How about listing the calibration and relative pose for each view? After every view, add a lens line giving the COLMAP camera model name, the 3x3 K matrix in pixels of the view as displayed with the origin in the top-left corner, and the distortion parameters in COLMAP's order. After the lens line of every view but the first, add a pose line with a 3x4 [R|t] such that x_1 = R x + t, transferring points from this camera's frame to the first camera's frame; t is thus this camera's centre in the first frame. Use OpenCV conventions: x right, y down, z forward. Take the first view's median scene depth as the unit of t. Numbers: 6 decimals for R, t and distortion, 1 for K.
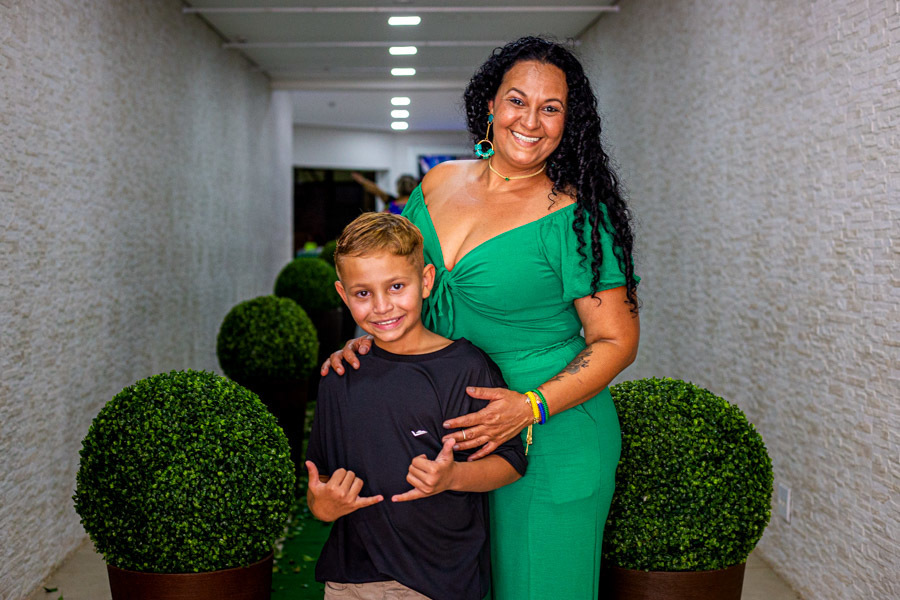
lens RADIAL K [[1274.7, 0, 450.0], [0, 1274.7, 300.0], [0, 0, 1]] dist [-0.175952, -0.067327]
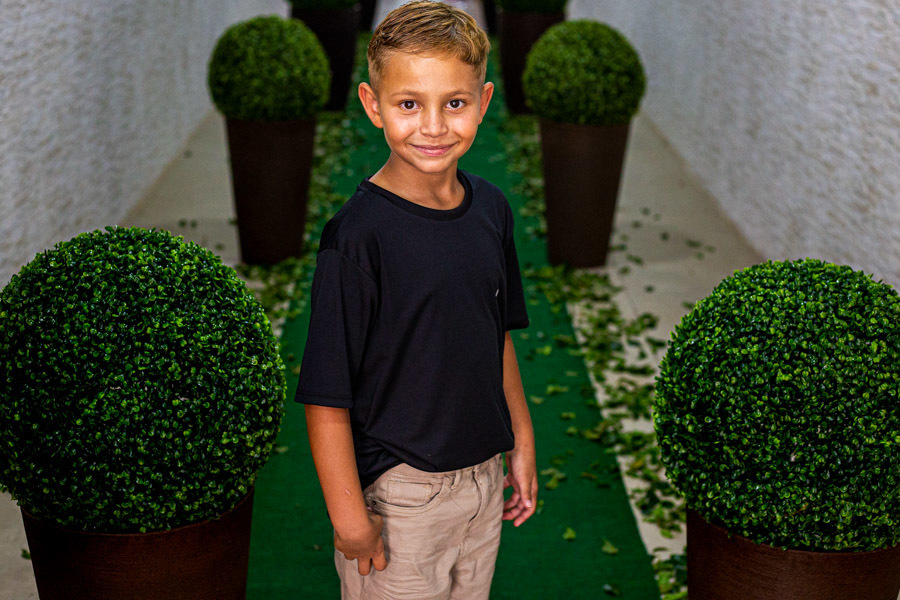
lens RADIAL K [[1356.6, 0, 450.0], [0, 1356.6, 300.0], [0, 0, 1]] dist [-0.120790, -0.058589]
pose [[0.999298, 0.035650, -0.011554, -0.026522], [-0.031943, 0.971506, 0.234853, -0.090177], [0.019598, -0.234319, 0.971962, 0.299443]]
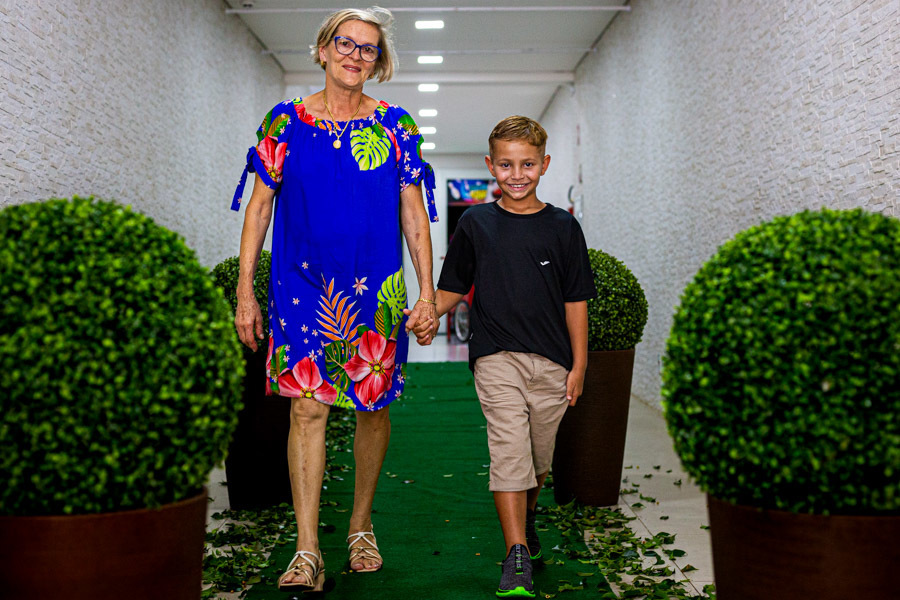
lens RADIAL K [[1368.5, 0, 453.9], [0, 1368.5, 299.4], [0, 0, 1]] dist [-0.131695, -0.076124]
pose [[0.999791, -0.001078, -0.020395, -0.006159], [0.000632, 0.999760, -0.021884, 0.127808], [0.020413, 0.021867, 0.999552, 0.356918]]
